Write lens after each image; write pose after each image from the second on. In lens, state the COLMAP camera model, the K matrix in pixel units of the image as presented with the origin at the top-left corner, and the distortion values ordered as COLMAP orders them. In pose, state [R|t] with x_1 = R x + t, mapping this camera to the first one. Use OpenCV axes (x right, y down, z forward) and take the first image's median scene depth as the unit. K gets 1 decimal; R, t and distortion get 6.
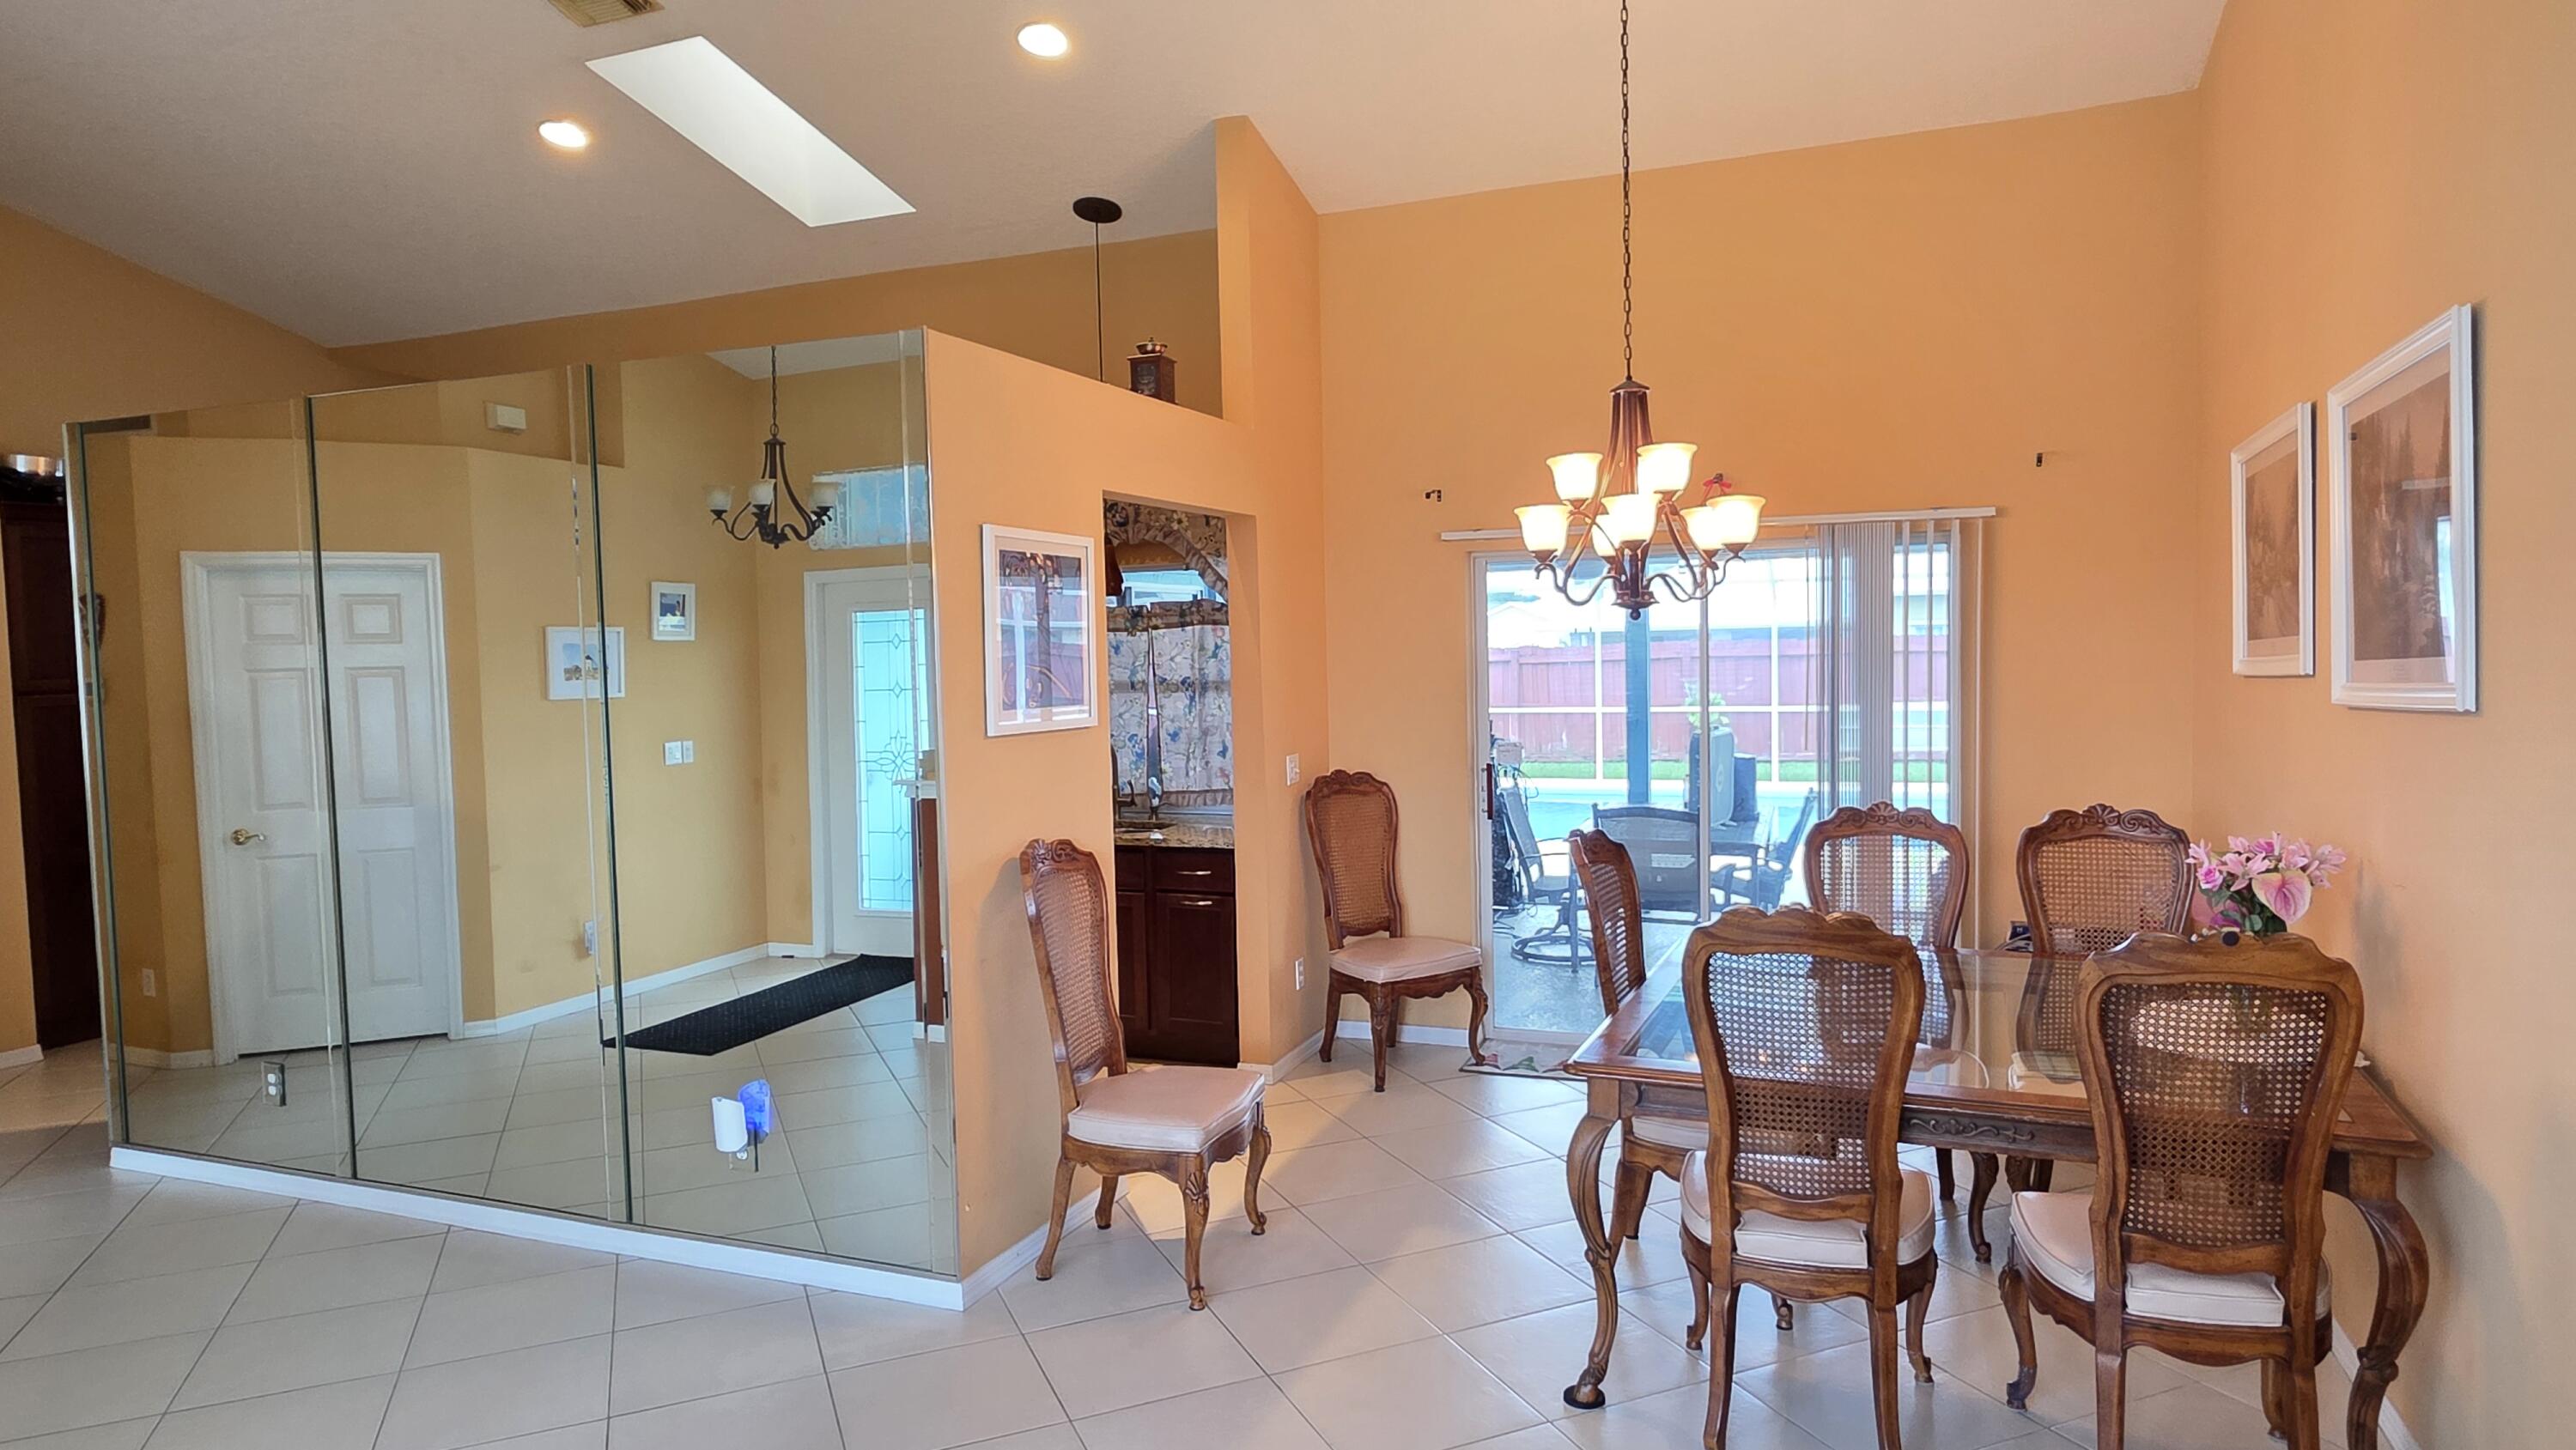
lens RADIAL K [[1552.5, 0, 1302.9], [0, 1552.5, 722.3], [0, 0, 1]] dist [0.000529, -0.000007]
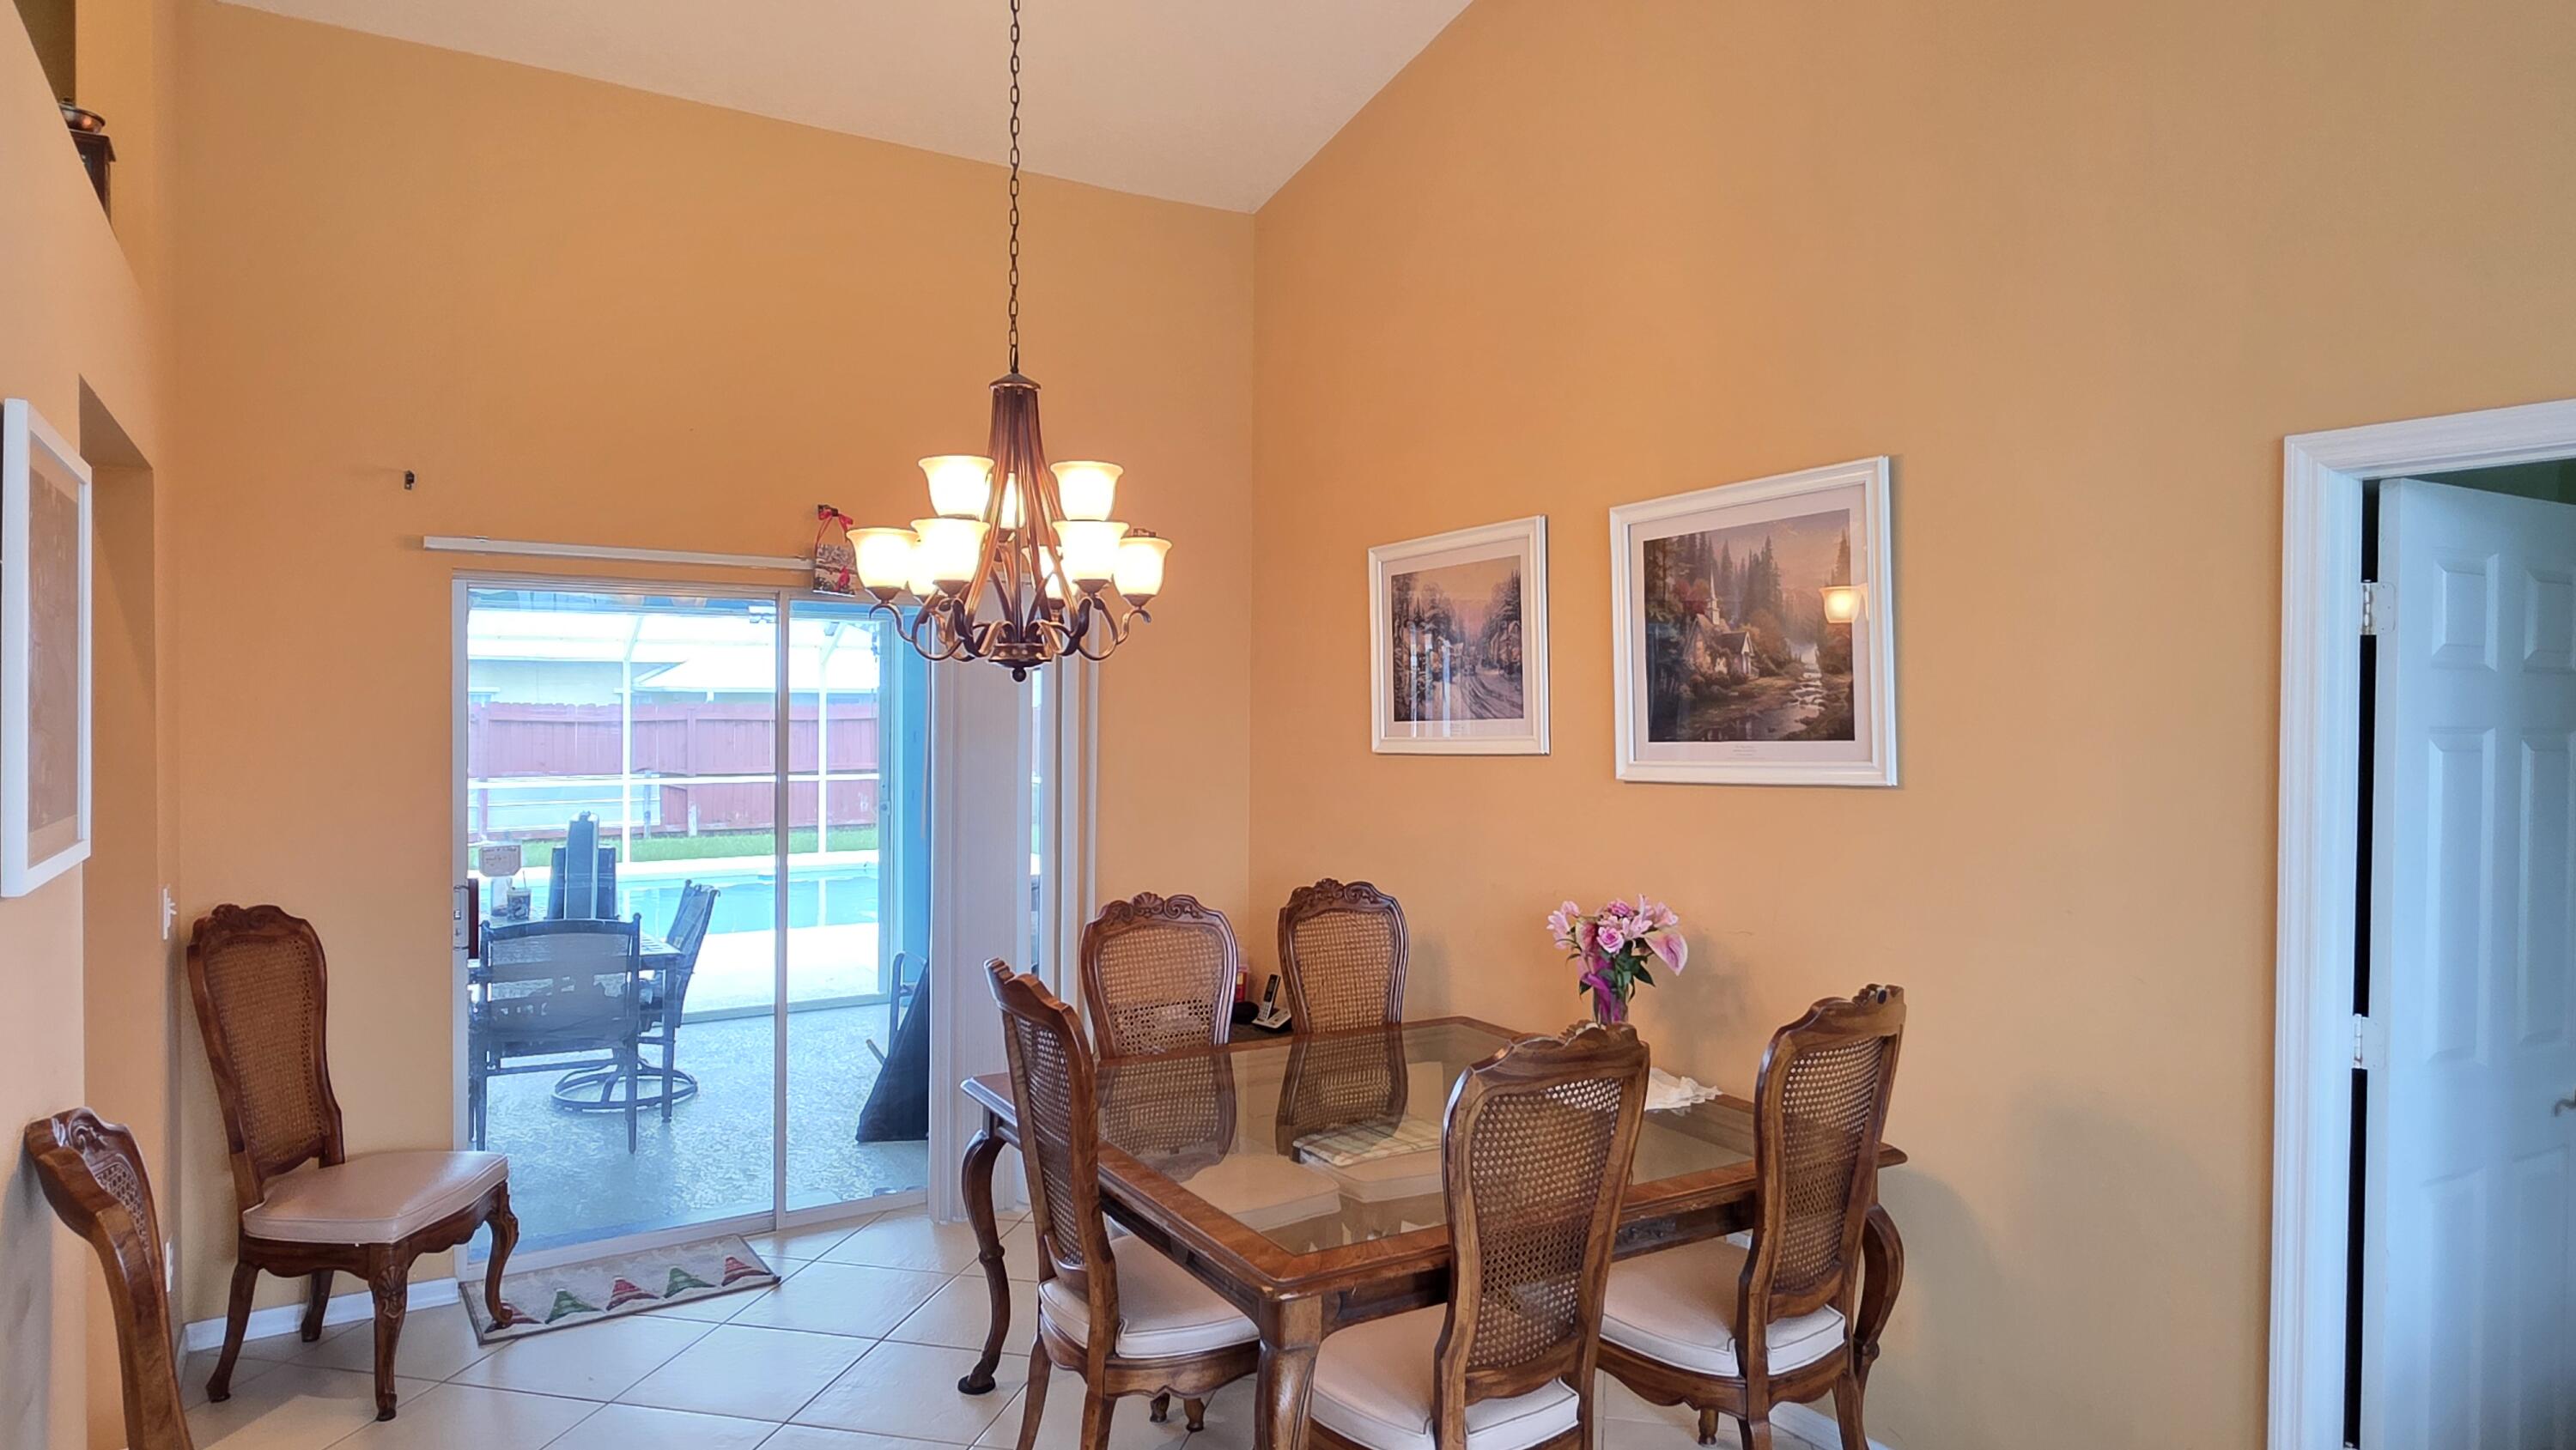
lens RADIAL K [[1552.5, 0, 1297.4], [0, 1552.5, 718.9], [0, 0, 1]] dist [0.000529, -0.000007]
pose [[0.570083, 0.013088, 0.821483, -0.335575], [0.021402, 0.999297, -0.030774, -0.020697], [-0.821308, 0.035125, 0.569403, 0.437305]]
